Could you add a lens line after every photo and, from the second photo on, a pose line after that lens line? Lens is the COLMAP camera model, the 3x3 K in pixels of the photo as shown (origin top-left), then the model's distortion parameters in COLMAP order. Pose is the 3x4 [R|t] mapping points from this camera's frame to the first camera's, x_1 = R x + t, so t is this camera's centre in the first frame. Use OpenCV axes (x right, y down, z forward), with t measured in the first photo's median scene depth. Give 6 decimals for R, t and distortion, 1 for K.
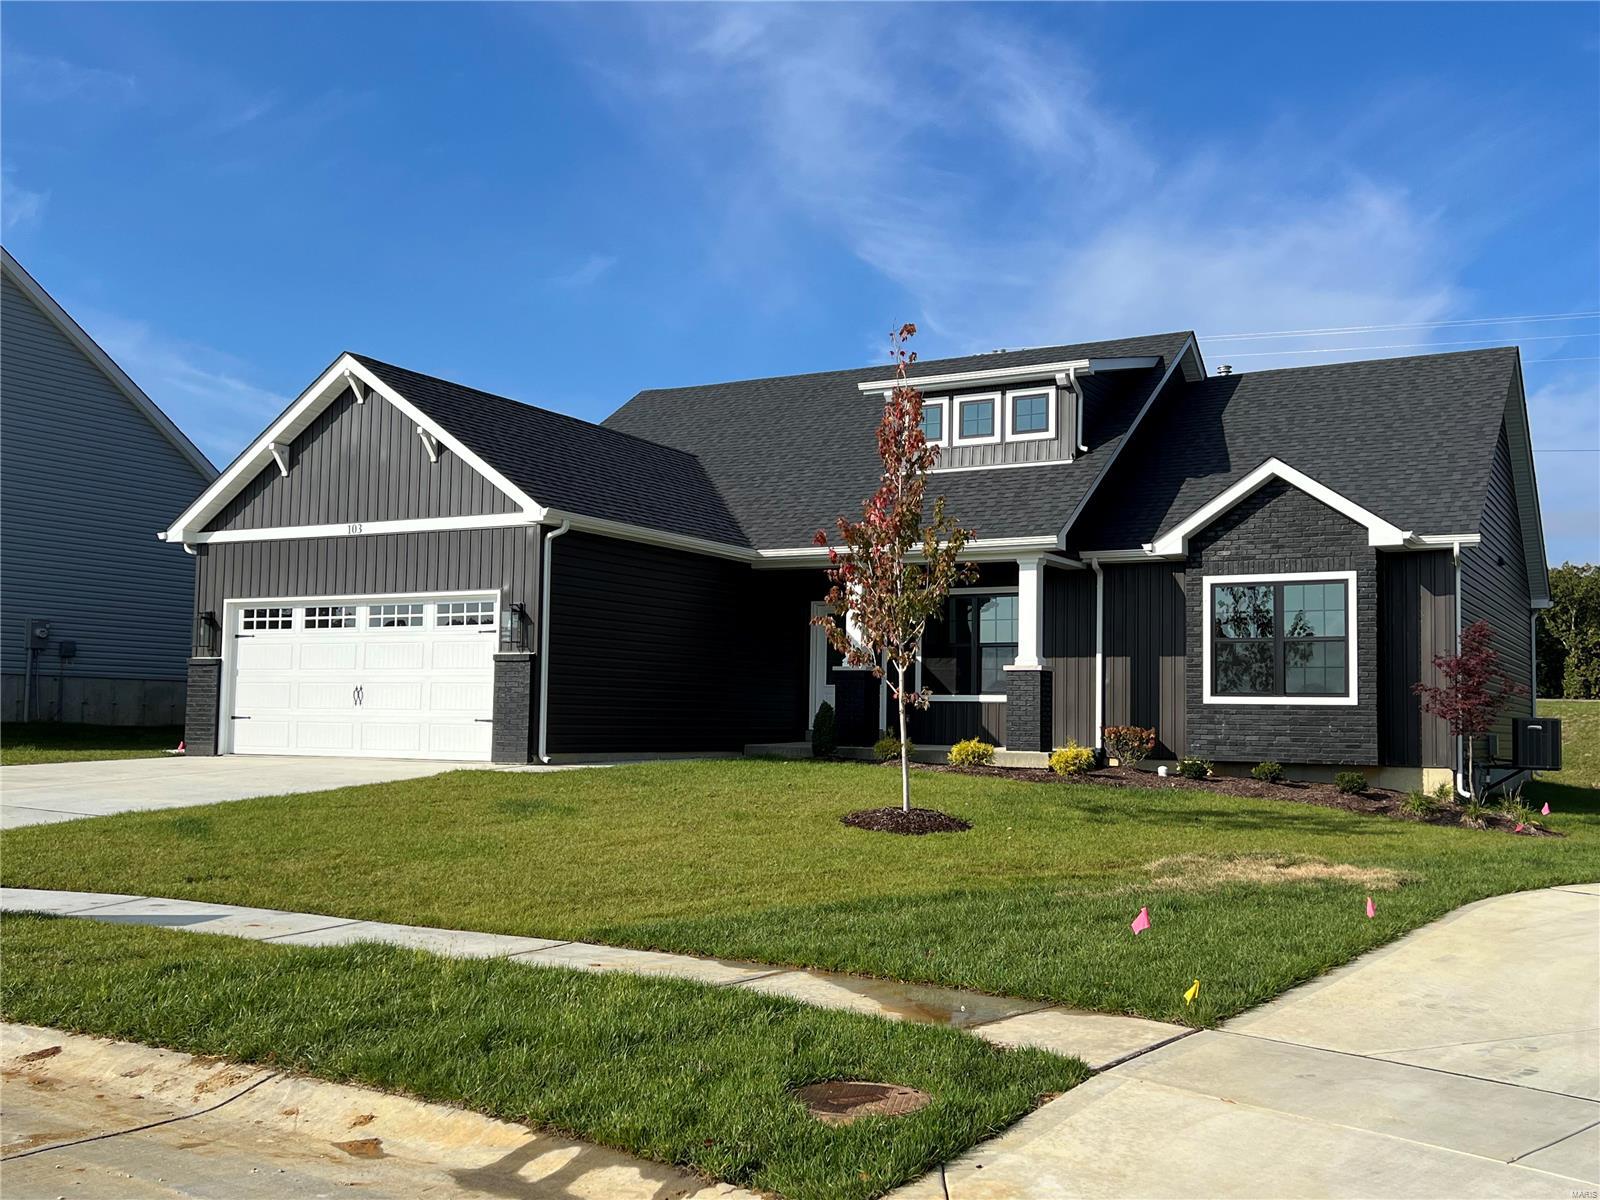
lens RADIAL K [[1662.4, 0, 799.0], [0, 1662.4, 607.6], [0, 0, 1]] dist [0.132618, 0.000000]
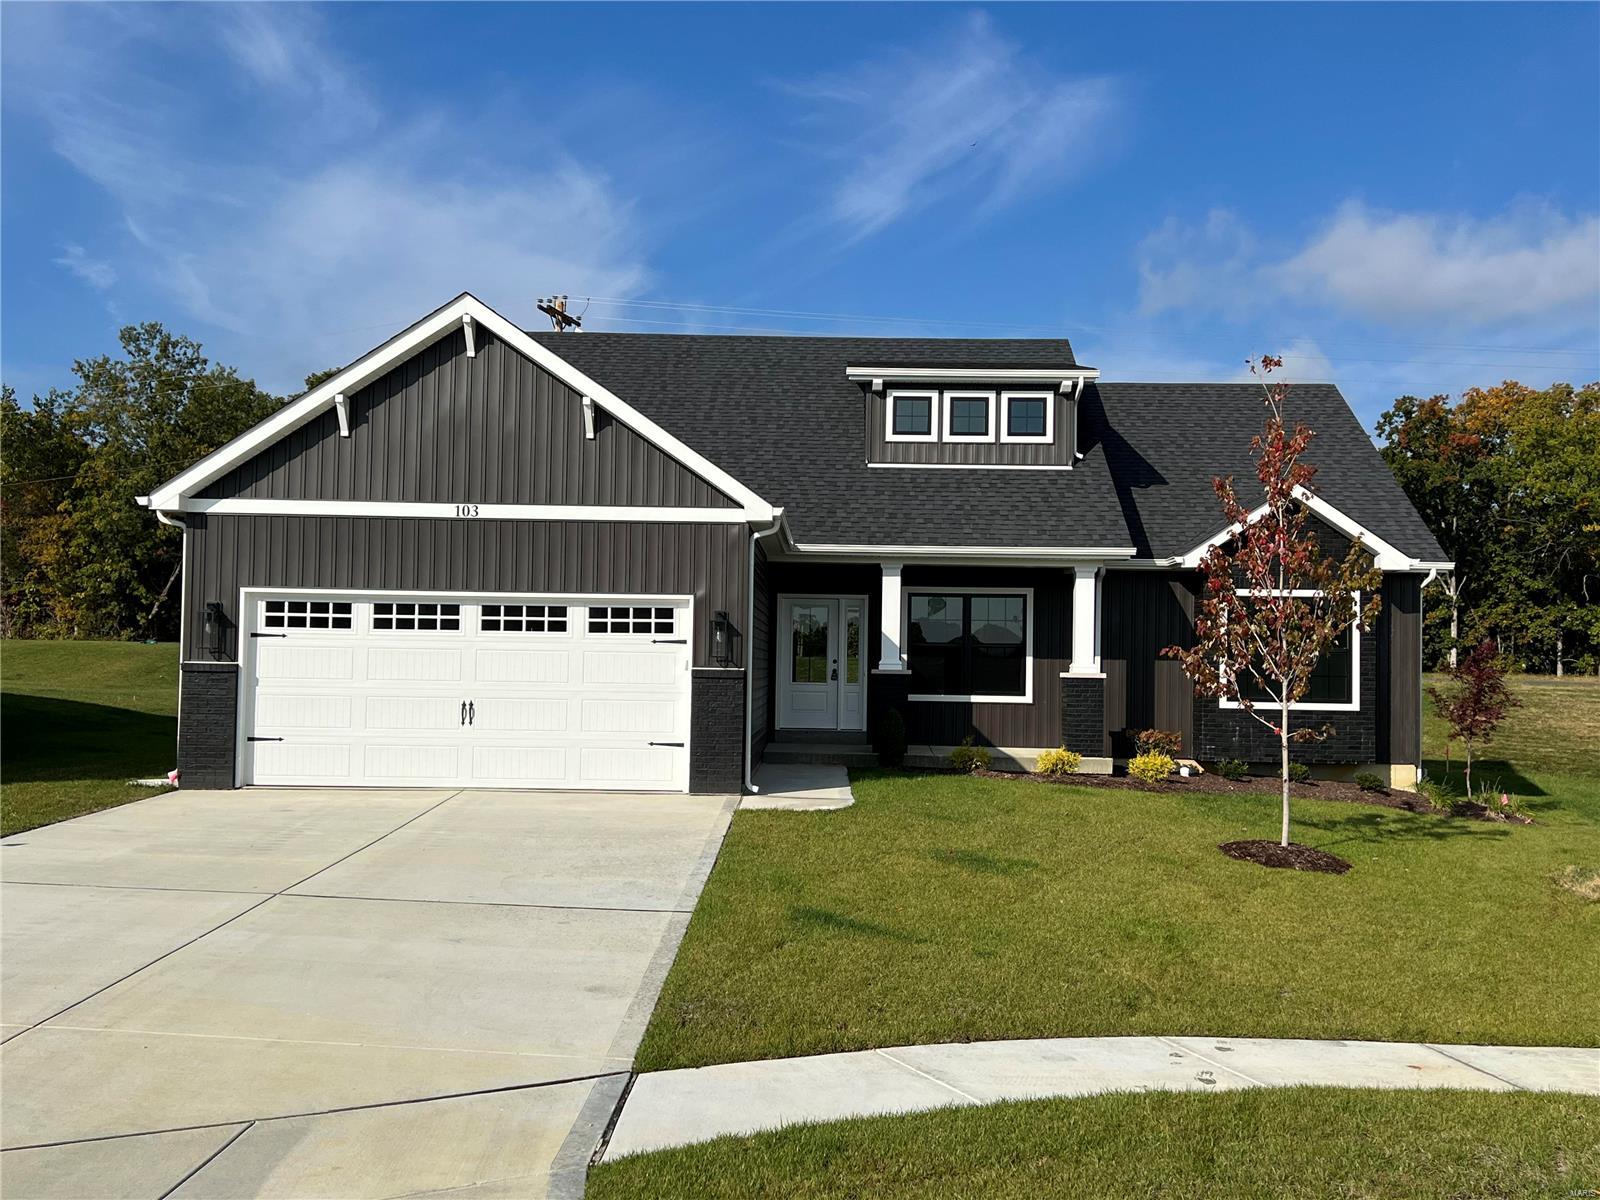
lens RADIAL K [[1570.1, 0, 800.5], [0, 1570.1, 595.1], [0, 0, 1]] dist [0.030525, 0.000000]
pose [[0.881536, 0.020461, 0.471673, -0.456041], [-0.037573, 0.998932, 0.026889, -0.030731], [-0.470619, -0.041426, 0.881364, 0.237258]]
